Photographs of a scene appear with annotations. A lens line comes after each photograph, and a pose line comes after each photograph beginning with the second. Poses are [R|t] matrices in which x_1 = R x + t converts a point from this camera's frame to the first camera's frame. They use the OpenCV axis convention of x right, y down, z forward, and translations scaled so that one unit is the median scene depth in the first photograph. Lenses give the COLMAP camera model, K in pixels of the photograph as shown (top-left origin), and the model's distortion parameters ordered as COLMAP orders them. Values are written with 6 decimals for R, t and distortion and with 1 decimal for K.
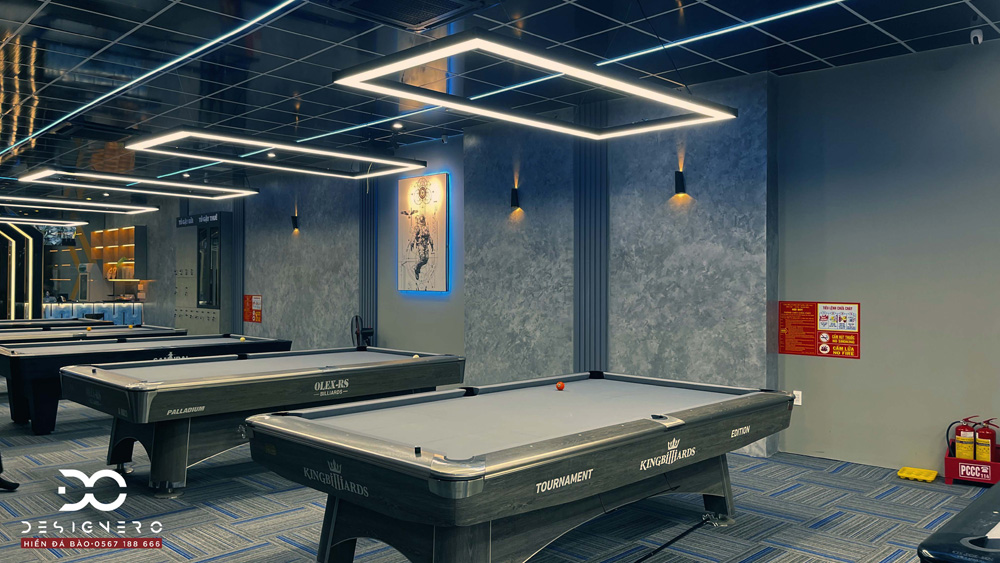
lens RADIAL K [[760.3, 0, 501.1], [0, 760.3, 277.1], [0, 0, 1]] dist [0.024675, 0.004429]
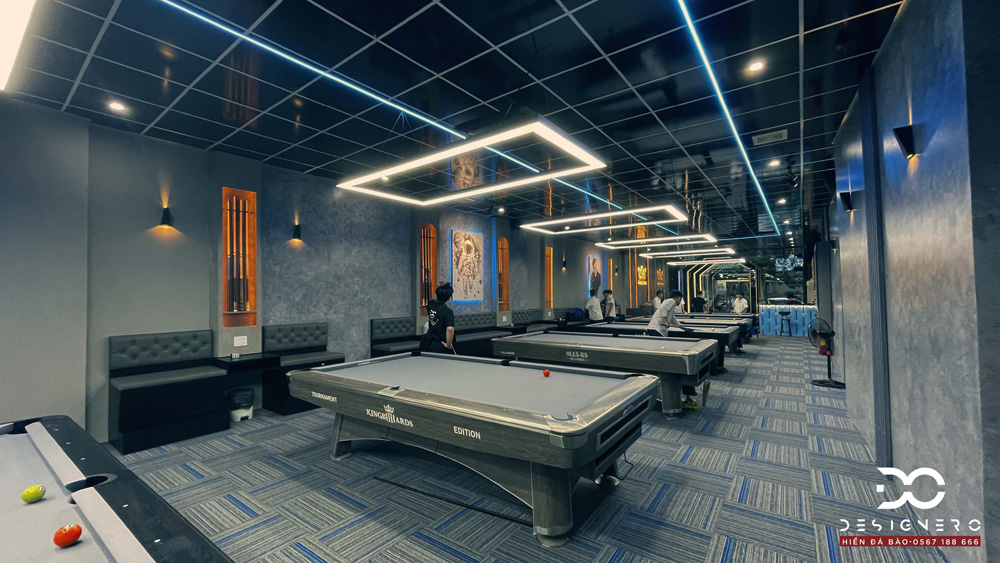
lens RADIAL K [[400.1, 0, 499.5], [0, 400.1, 287.3], [0, 0, 1]] dist [0.000301, -0.000290]
pose [[0.159496, -0.023569, -0.986917, 0.299480], [0.017030, 0.999632, -0.021121, 0.003411], [0.987052, -0.013438, 0.159839, 0.325196]]
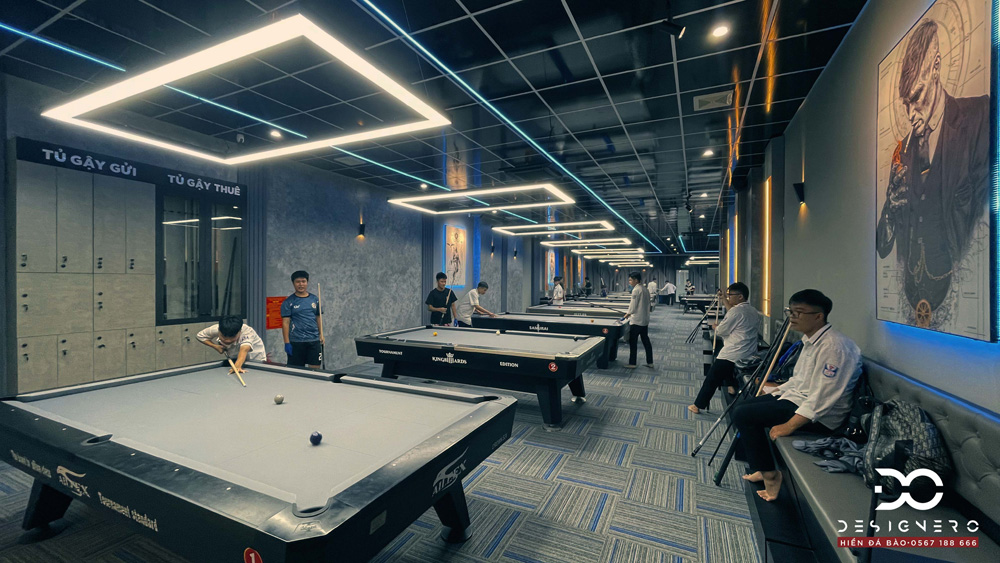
lens RADIAL K [[400.1, 0, 501.8], [0, 400.1, 281.3], [0, 0, 1]] dist [0.000301, -0.000290]
pose [[-0.345217, -0.010780, 0.938461, -0.884161], [-0.016339, 0.999852, 0.005475, -0.000250], [-0.938381, -0.013443, -0.345342, 0.979282]]
